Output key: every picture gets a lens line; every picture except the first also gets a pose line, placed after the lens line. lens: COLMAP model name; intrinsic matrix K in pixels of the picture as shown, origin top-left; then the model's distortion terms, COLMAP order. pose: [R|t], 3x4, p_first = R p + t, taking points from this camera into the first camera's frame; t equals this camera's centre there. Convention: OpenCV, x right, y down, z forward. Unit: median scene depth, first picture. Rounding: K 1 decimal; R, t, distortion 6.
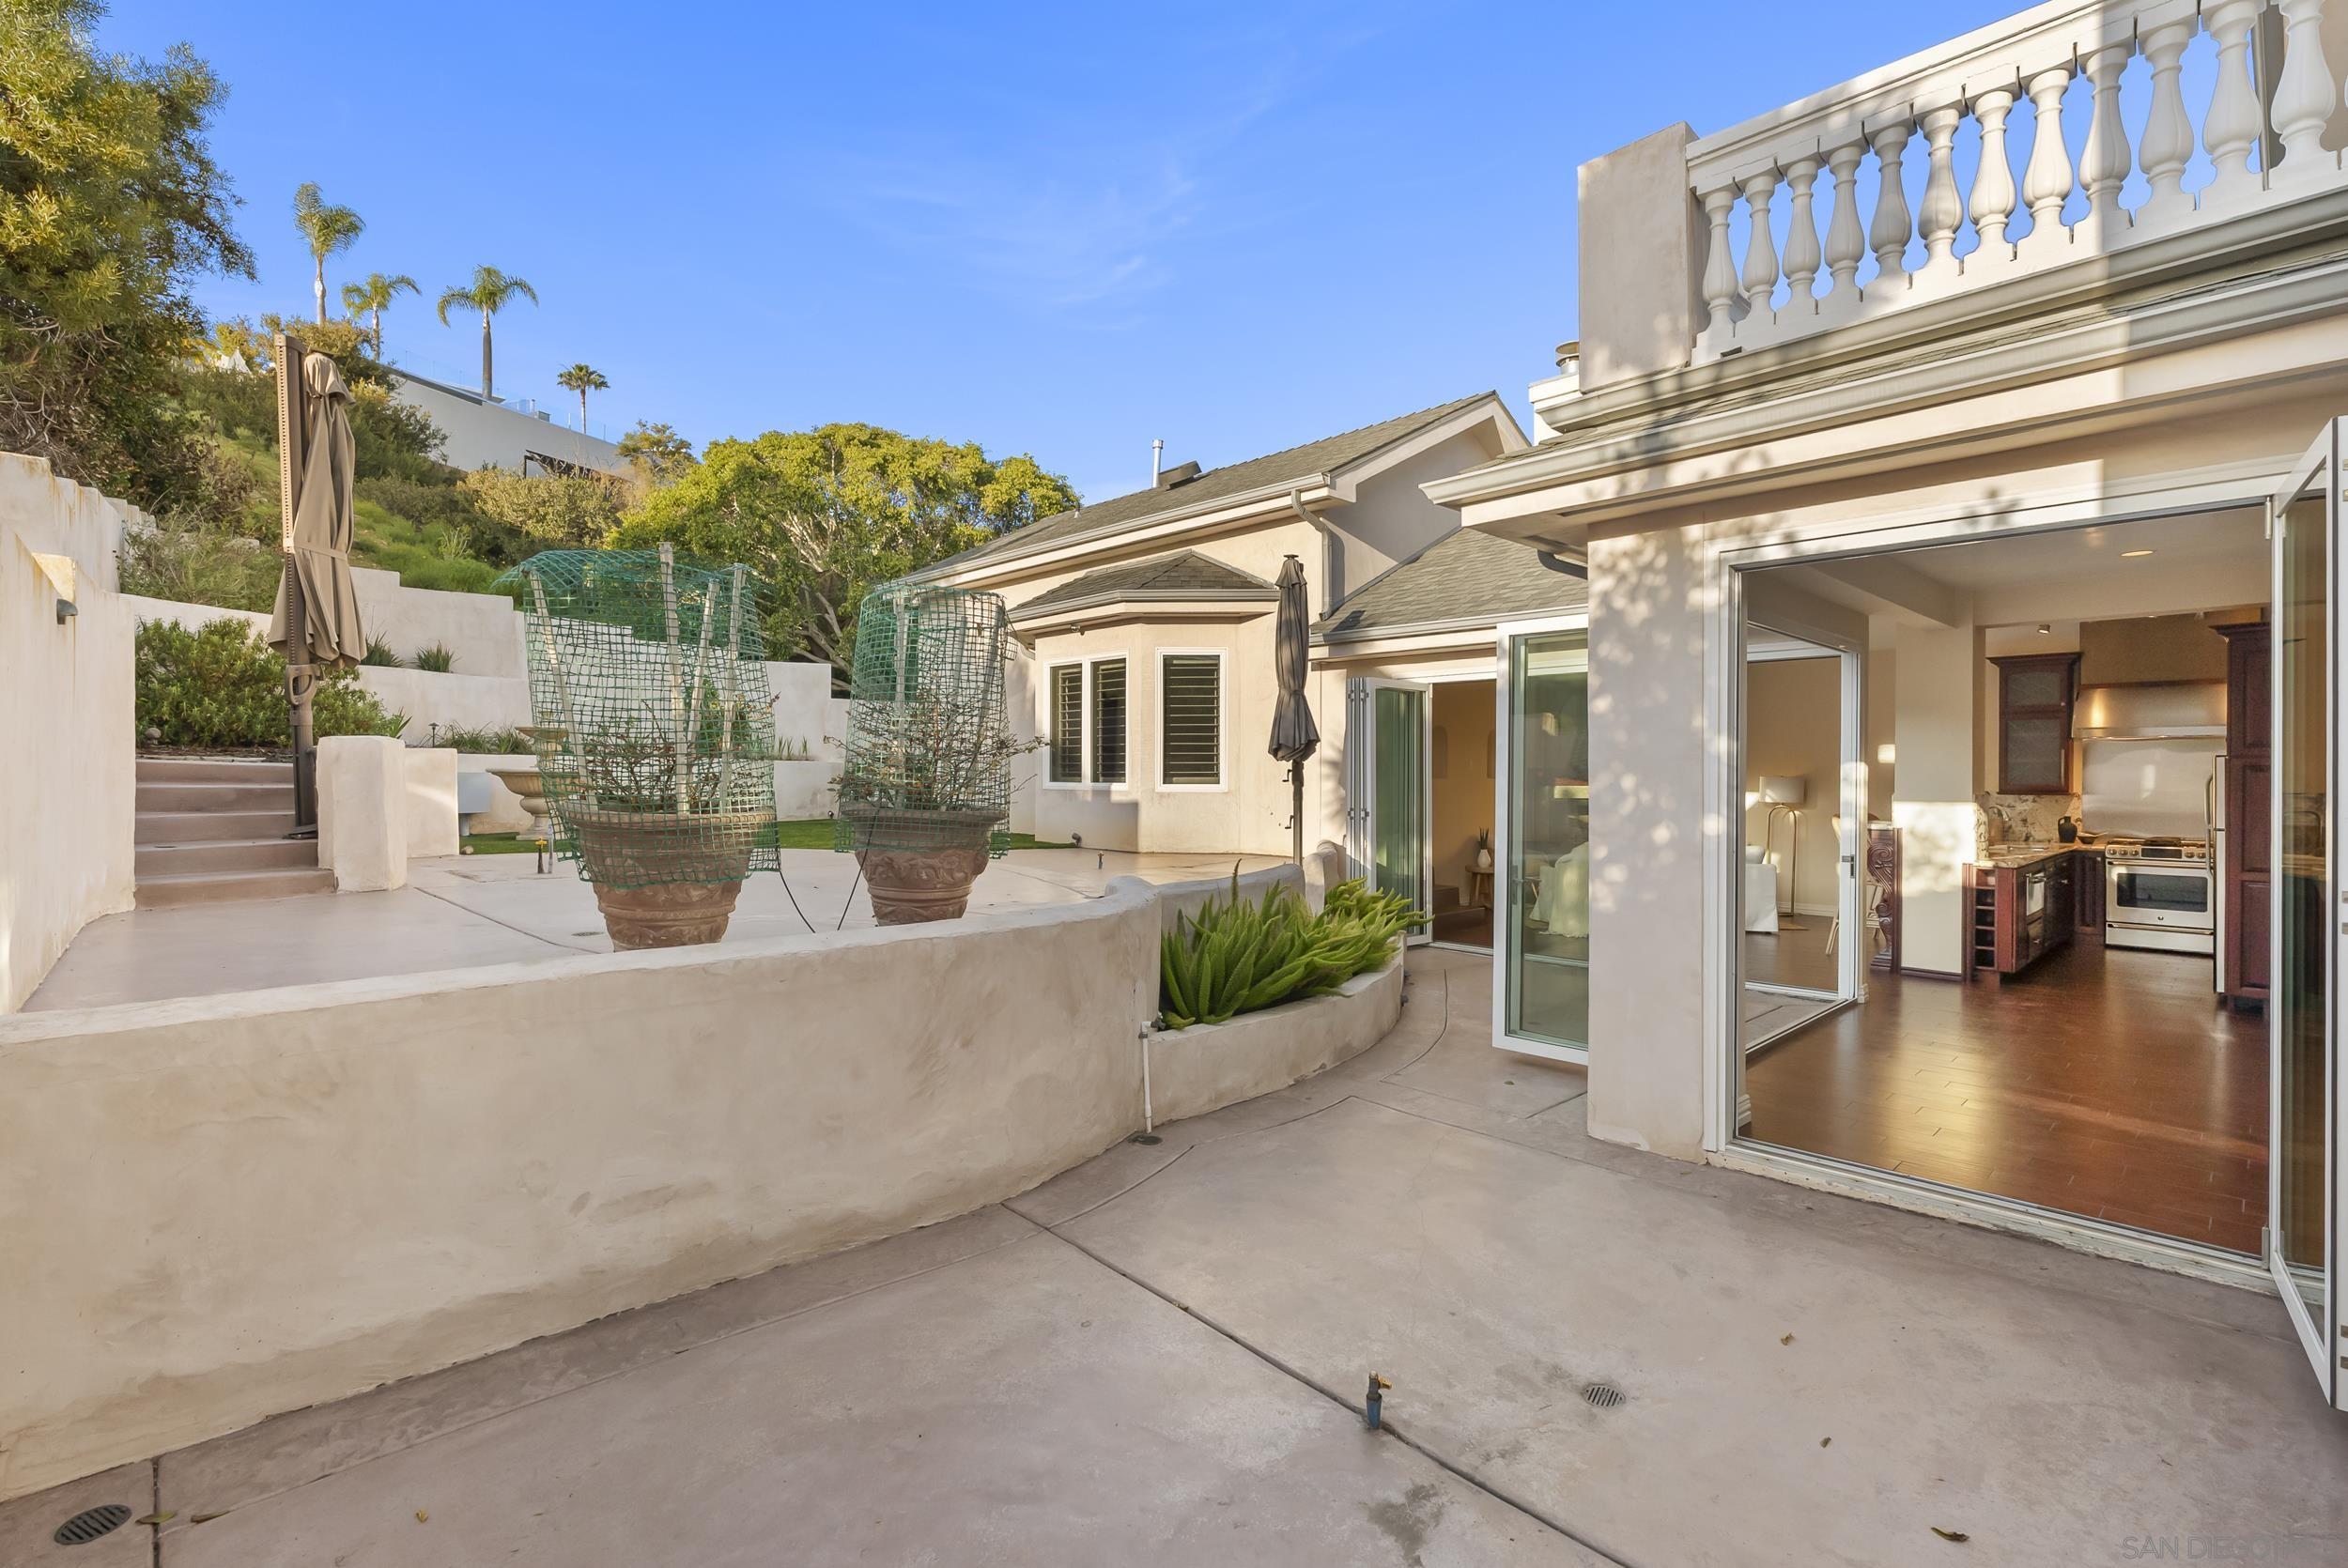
lens RADIAL K [[1070.2, 0, 1171.8], [0, 1070.2, 786.7], [0, 0, 1]] dist [-0.007425, 0.002413]
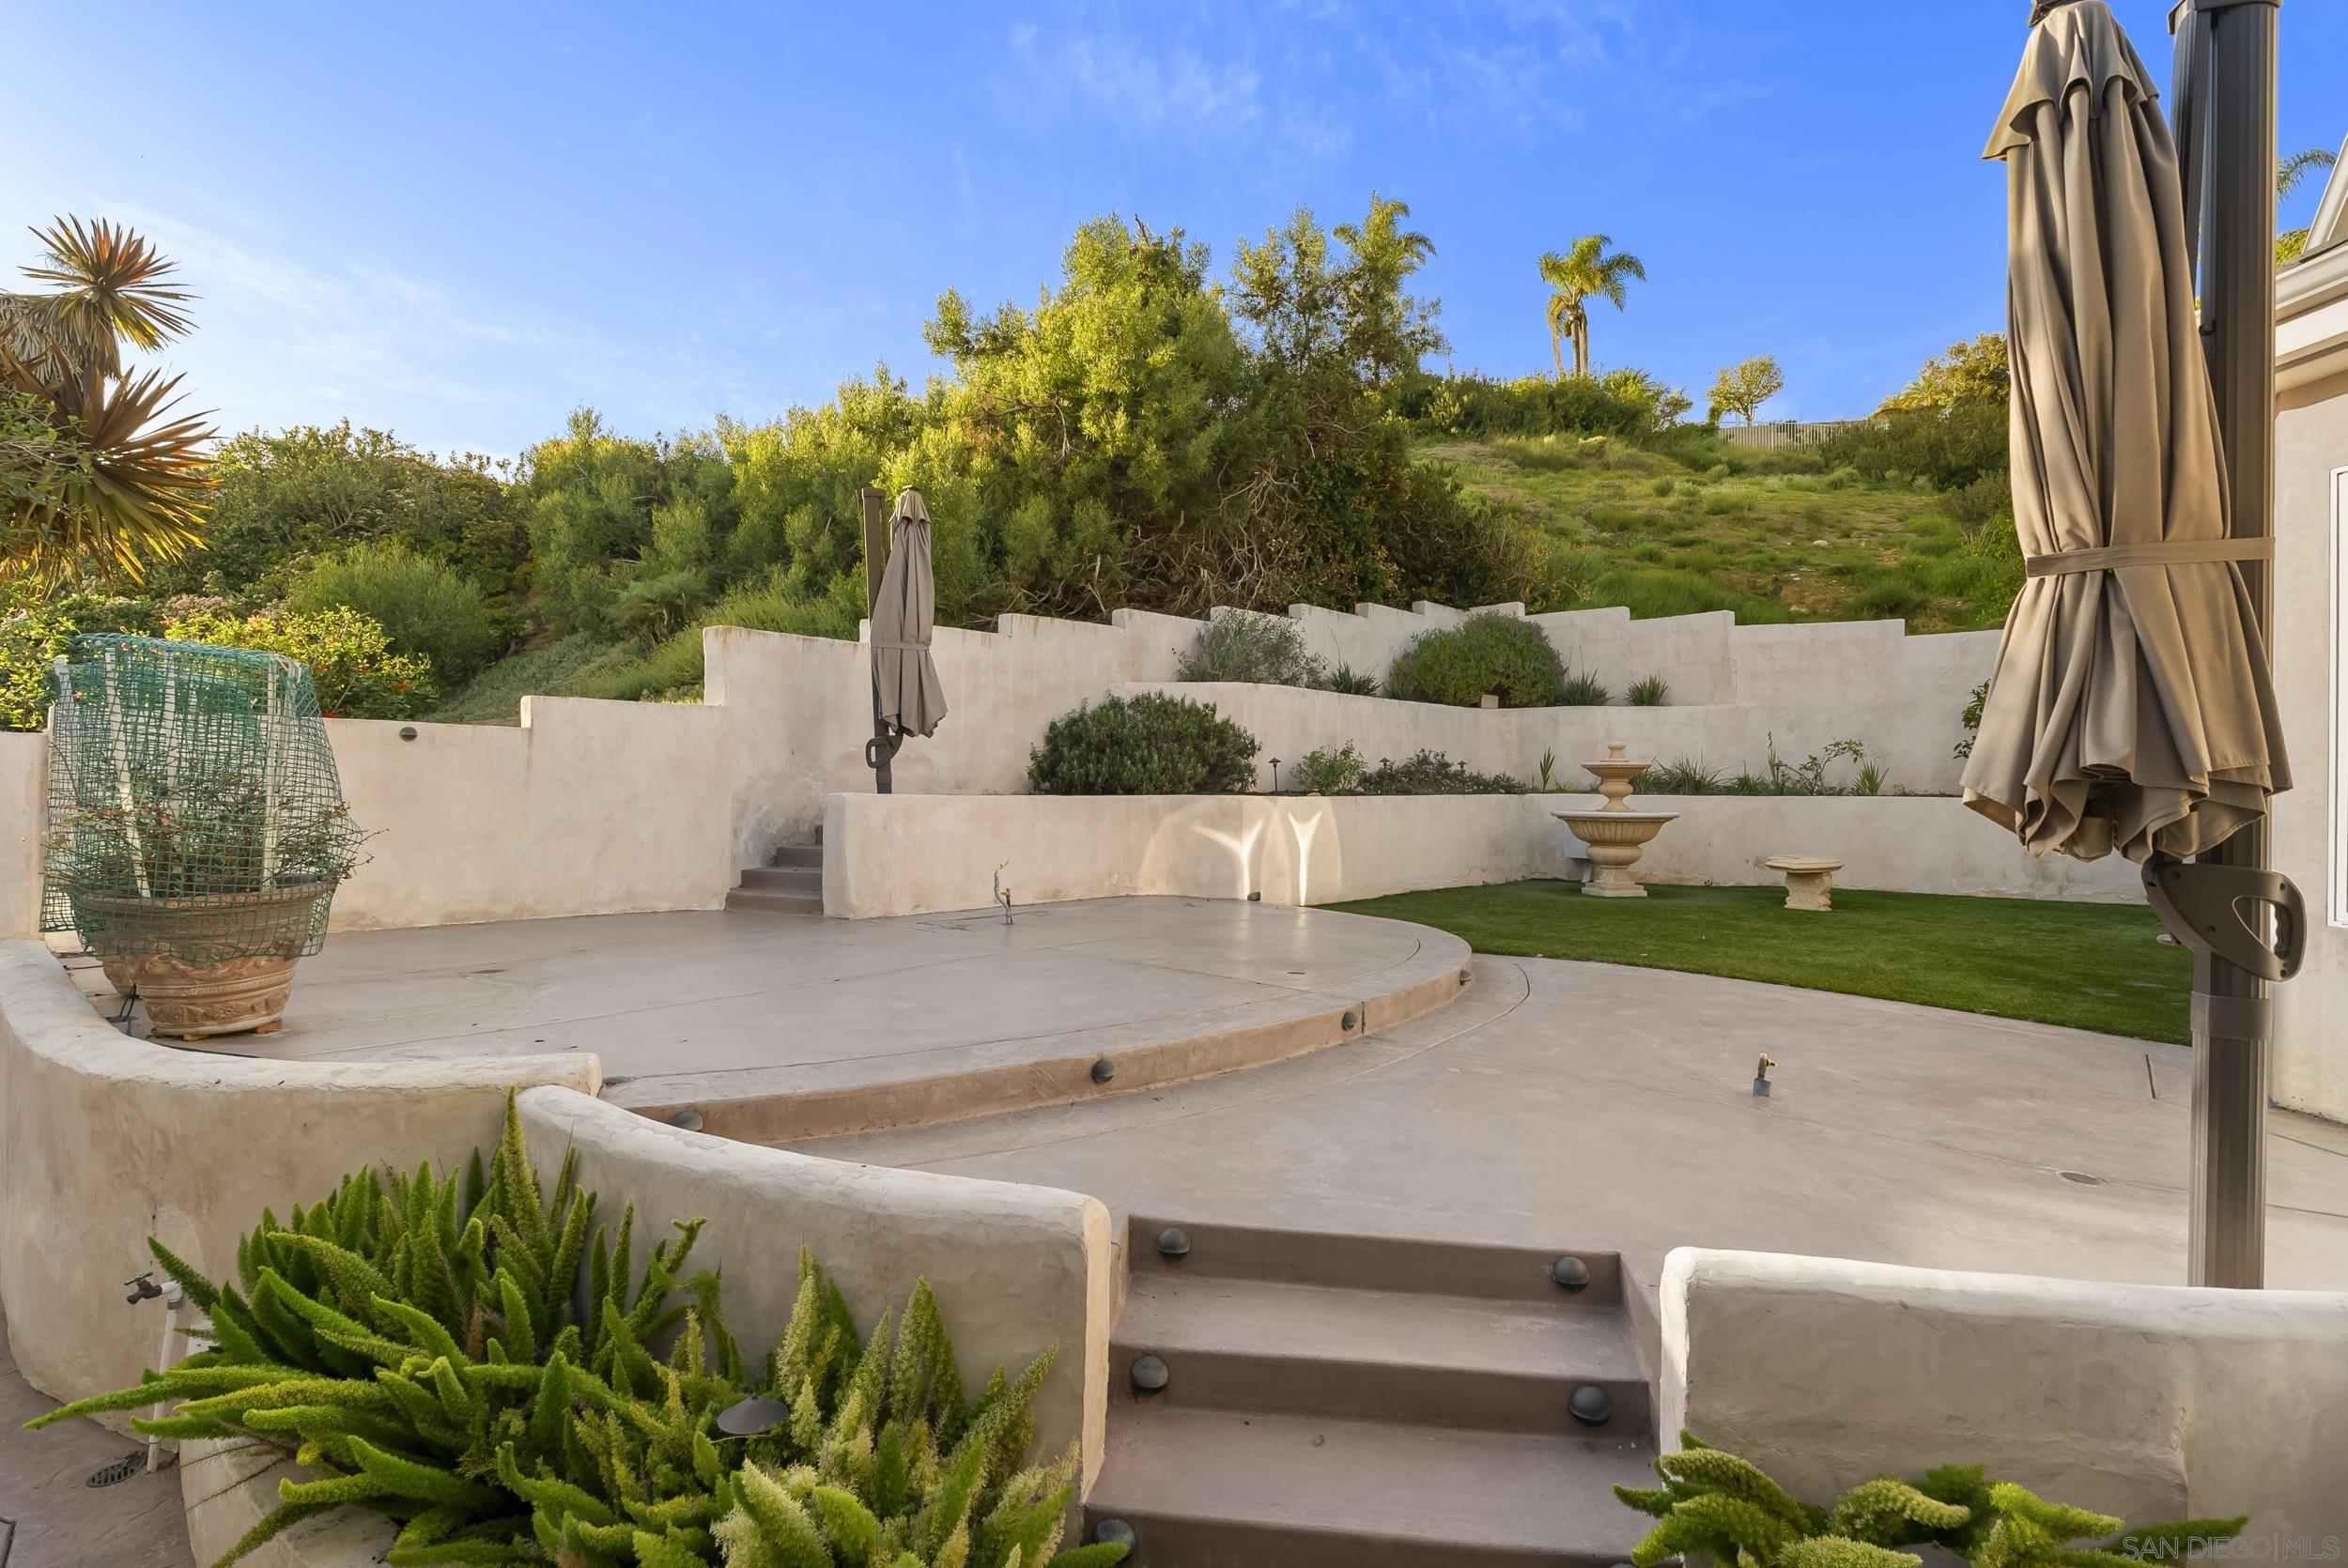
lens RADIAL K [[1070.2, 0, 1175.1], [0, 1070.2, 777.5], [0, 0, 1]] dist [-0.007425, 0.002413]
pose [[0.096597, -0.010032, -0.995273, 0.162910], [-0.023838, 0.999639, -0.012389, -0.018352], [0.995038, 0.024922, 0.096323, 0.398660]]
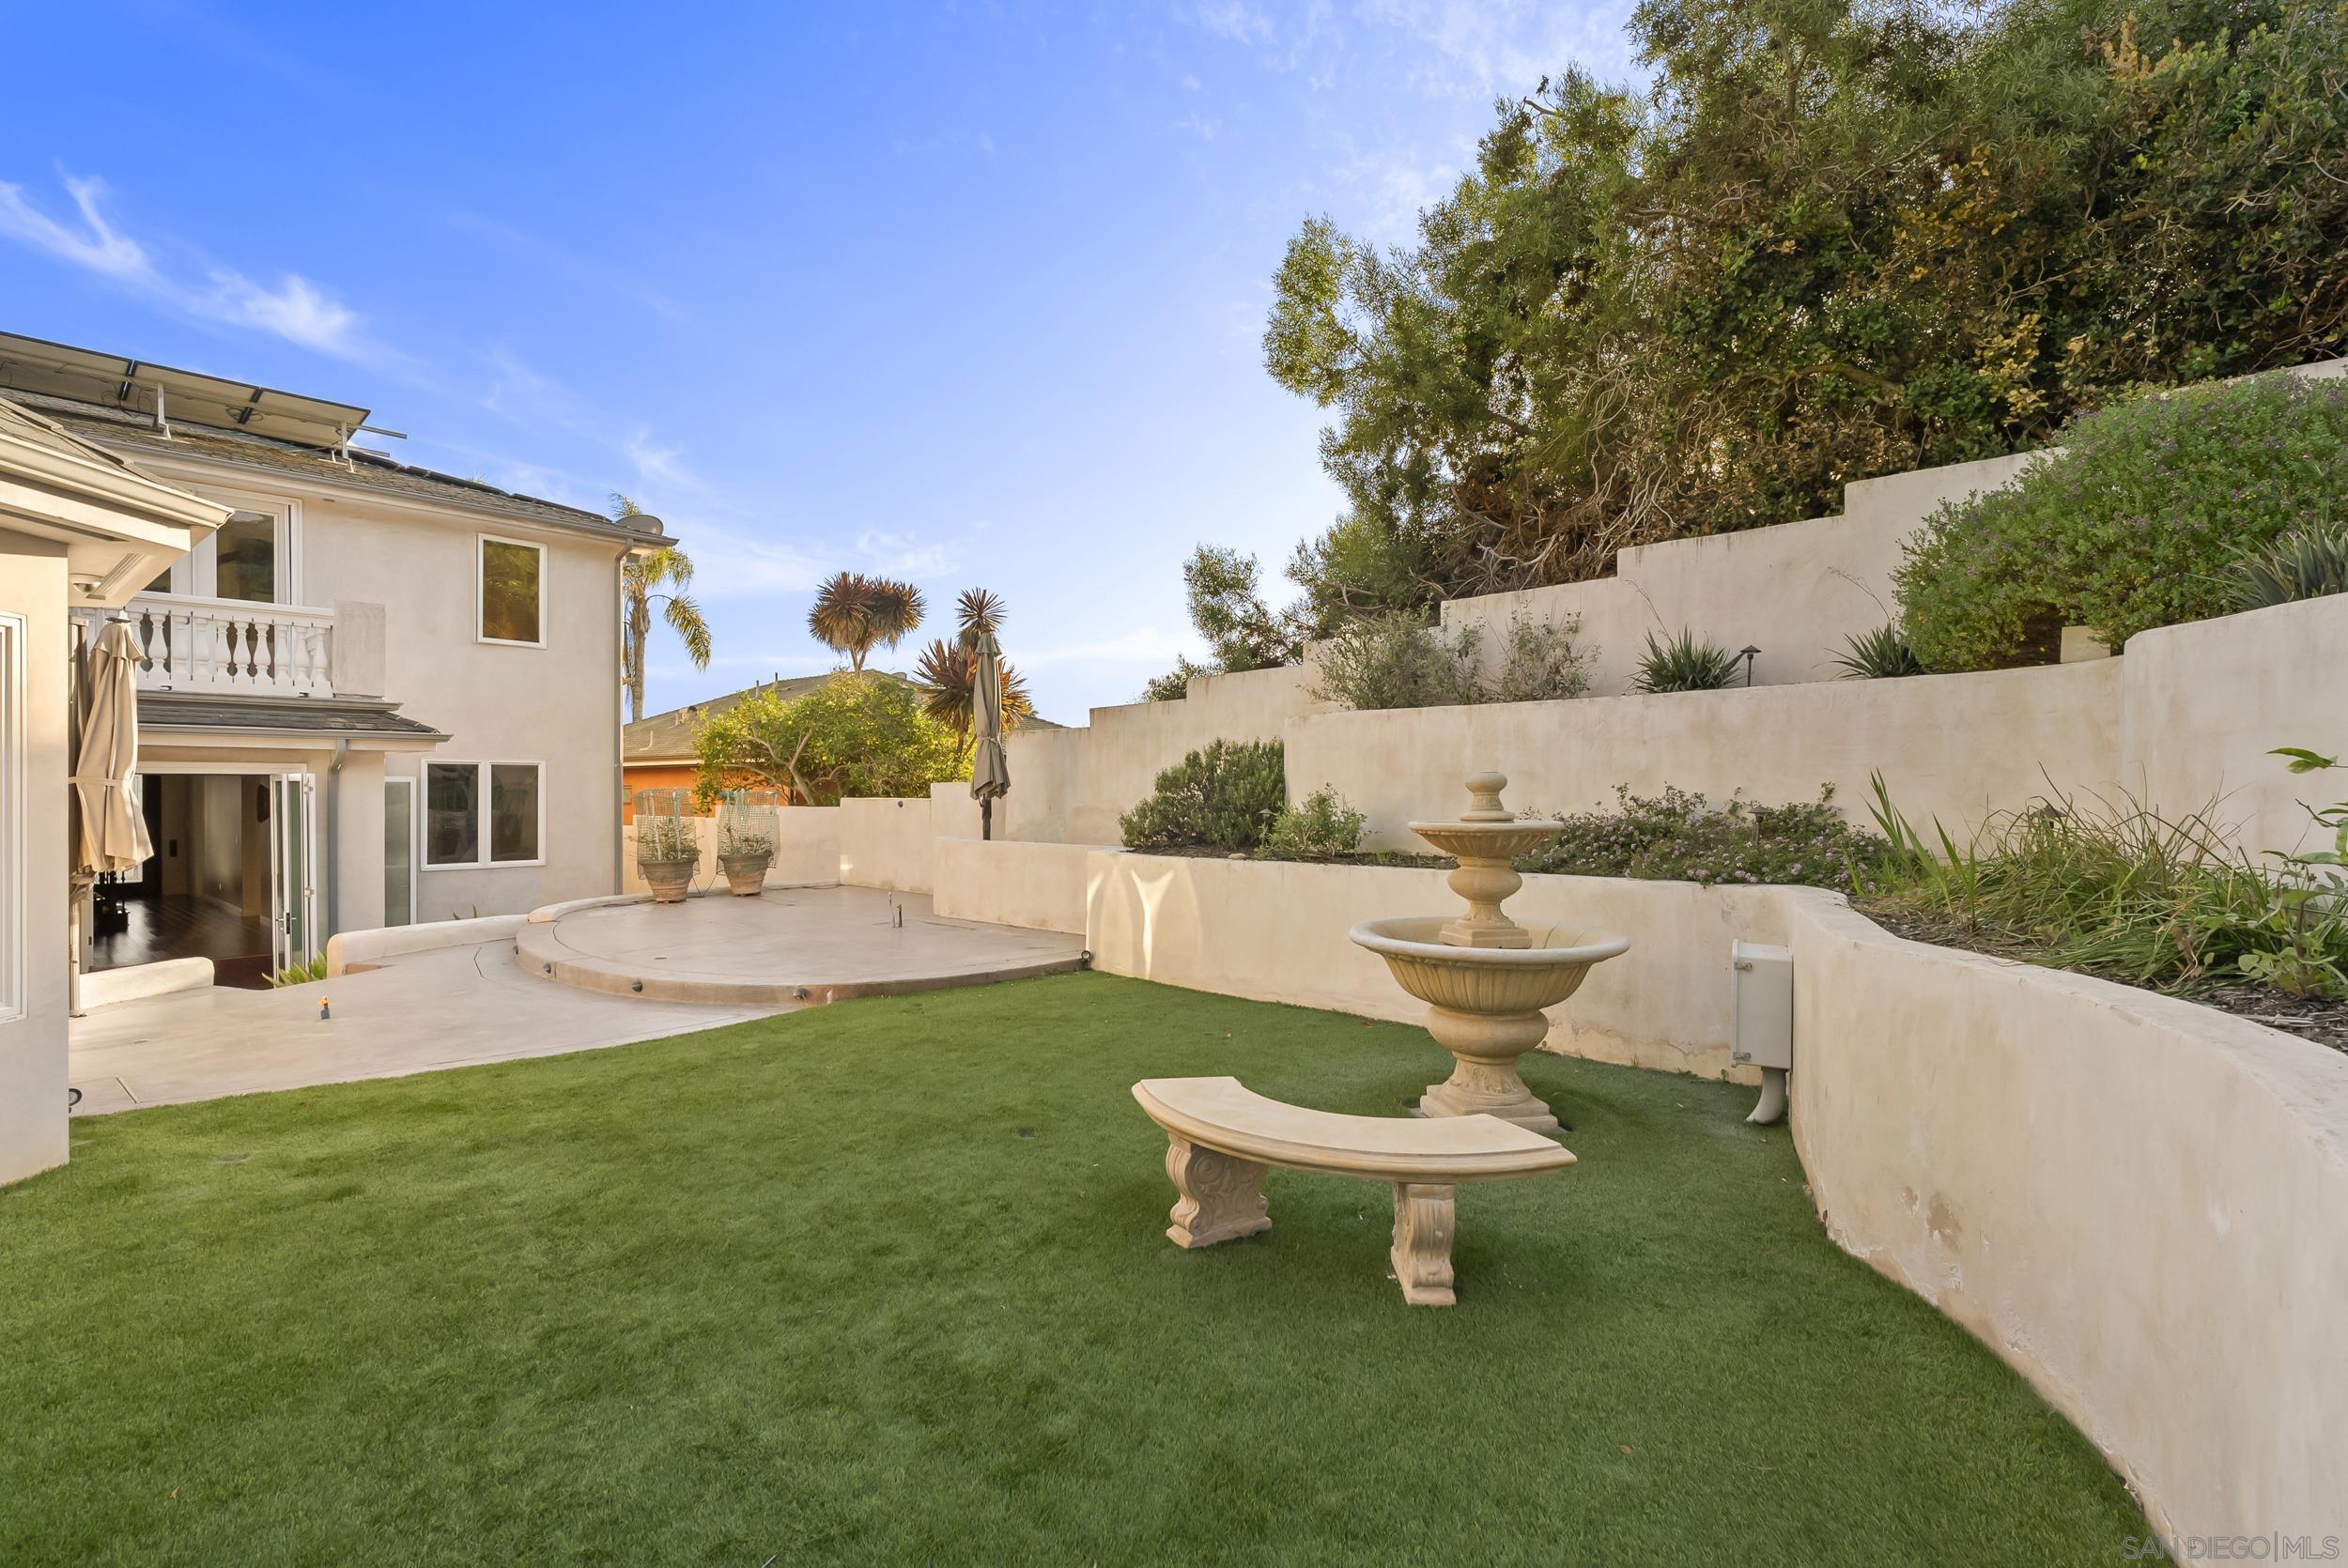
lens RADIAL K [[1070.2, 0, 1171.4], [0, 1070.2, 785.0], [0, 0, 1]] dist [-0.007425, 0.002413]
pose [[-0.990486, -0.002486, -0.137588, -0.281591], [-0.003818, 0.999948, 0.009415, -0.051476], [0.137557, 0.009851, -0.990445, 0.957078]]
